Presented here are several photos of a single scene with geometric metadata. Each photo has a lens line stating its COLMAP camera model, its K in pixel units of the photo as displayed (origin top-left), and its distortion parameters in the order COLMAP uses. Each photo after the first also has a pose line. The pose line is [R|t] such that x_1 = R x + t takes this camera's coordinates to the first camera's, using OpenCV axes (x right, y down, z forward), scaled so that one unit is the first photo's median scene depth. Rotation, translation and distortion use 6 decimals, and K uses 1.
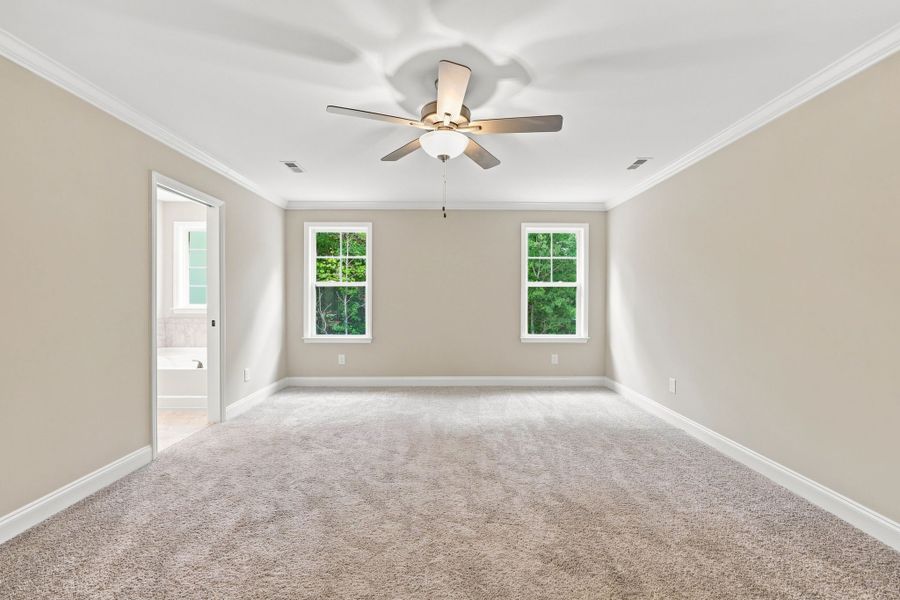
lens RADIAL K [[371.0, 0, 446.9], [0, 371.0, 298.4], [0, 0, 1]] dist [0.000171, 0.001170]
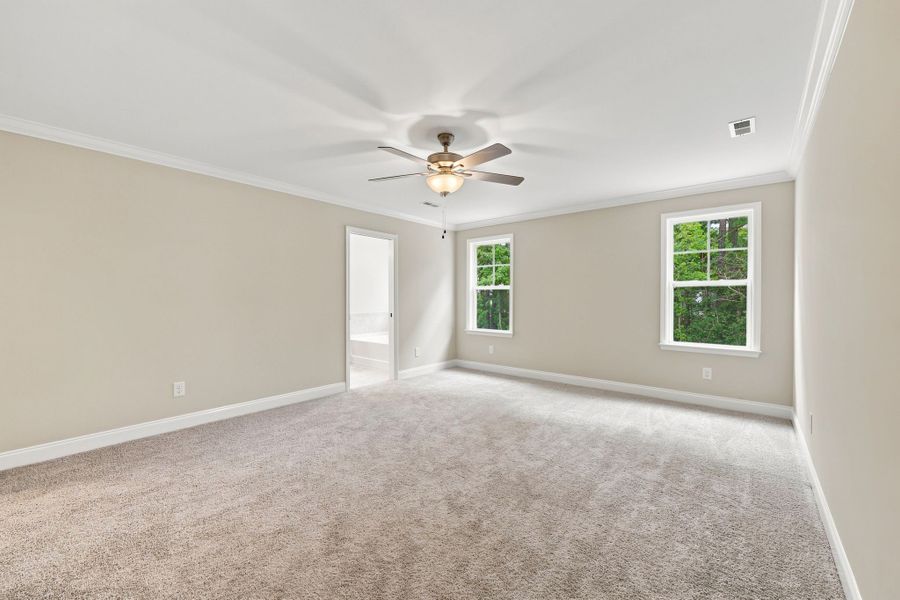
lens RADIAL K [[371.0, 0, 455.0], [0, 371.0, 302.1], [0, 0, 1]] dist [0.000171, 0.001170]
pose [[0.753423, 0.007452, -0.657494, 0.618724], [-0.002481, 0.999961, 0.008490, -0.001166], [0.657532, -0.004765, 0.753412, 0.015321]]
